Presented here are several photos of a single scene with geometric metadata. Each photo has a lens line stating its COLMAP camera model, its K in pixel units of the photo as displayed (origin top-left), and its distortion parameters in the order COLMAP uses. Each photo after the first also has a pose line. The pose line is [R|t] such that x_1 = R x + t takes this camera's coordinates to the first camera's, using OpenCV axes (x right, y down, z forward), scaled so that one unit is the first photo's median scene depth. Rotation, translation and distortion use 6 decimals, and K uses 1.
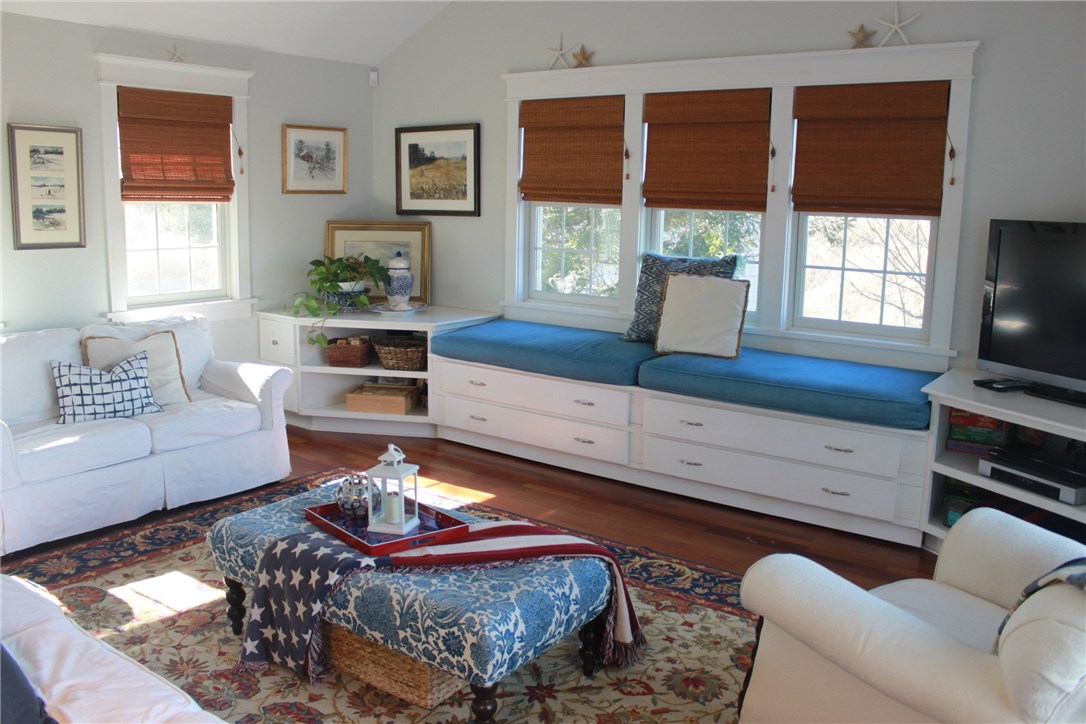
lens RADIAL K [[920.3, 0, 540.3], [0, 920.3, 361.2], [0, 0, 1]] dist [-0.134650, 0.020708]
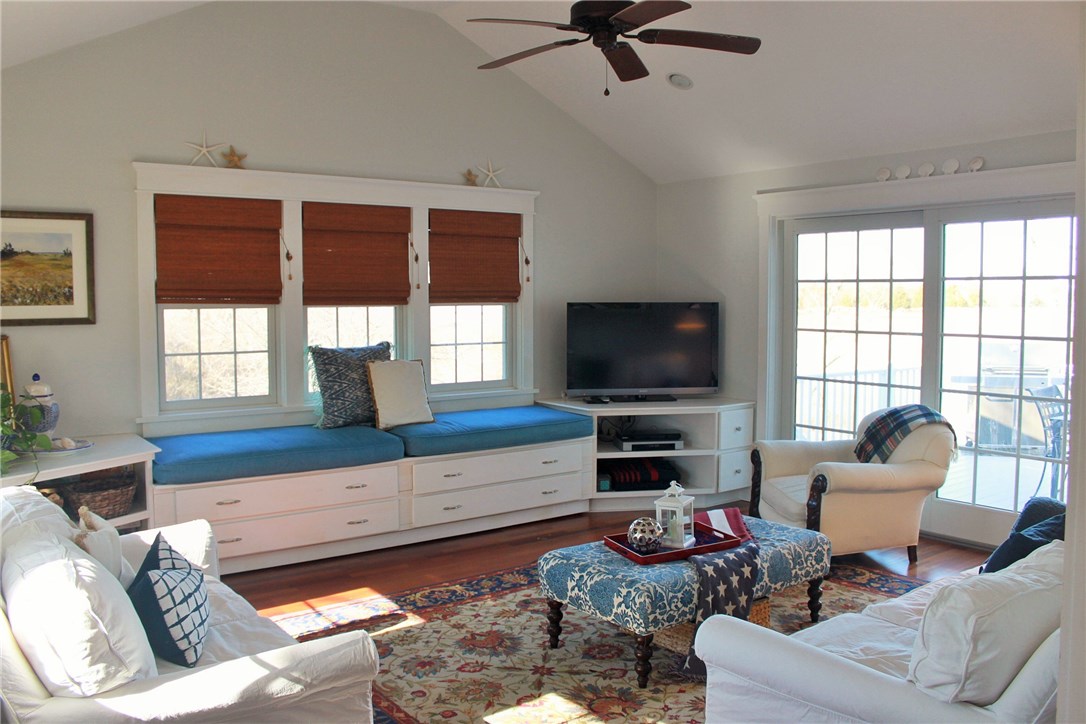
lens RADIAL K [[920.3, 0, 538.7], [0, 920.3, 365.9], [0, 0, 1]] dist [-0.134650, 0.020708]
pose [[0.266511, -0.089728, 0.959646, -0.912804], [0.174619, 0.983676, 0.043480, -0.103423], [-0.947882, 0.155985, 0.277829, 0.483004]]
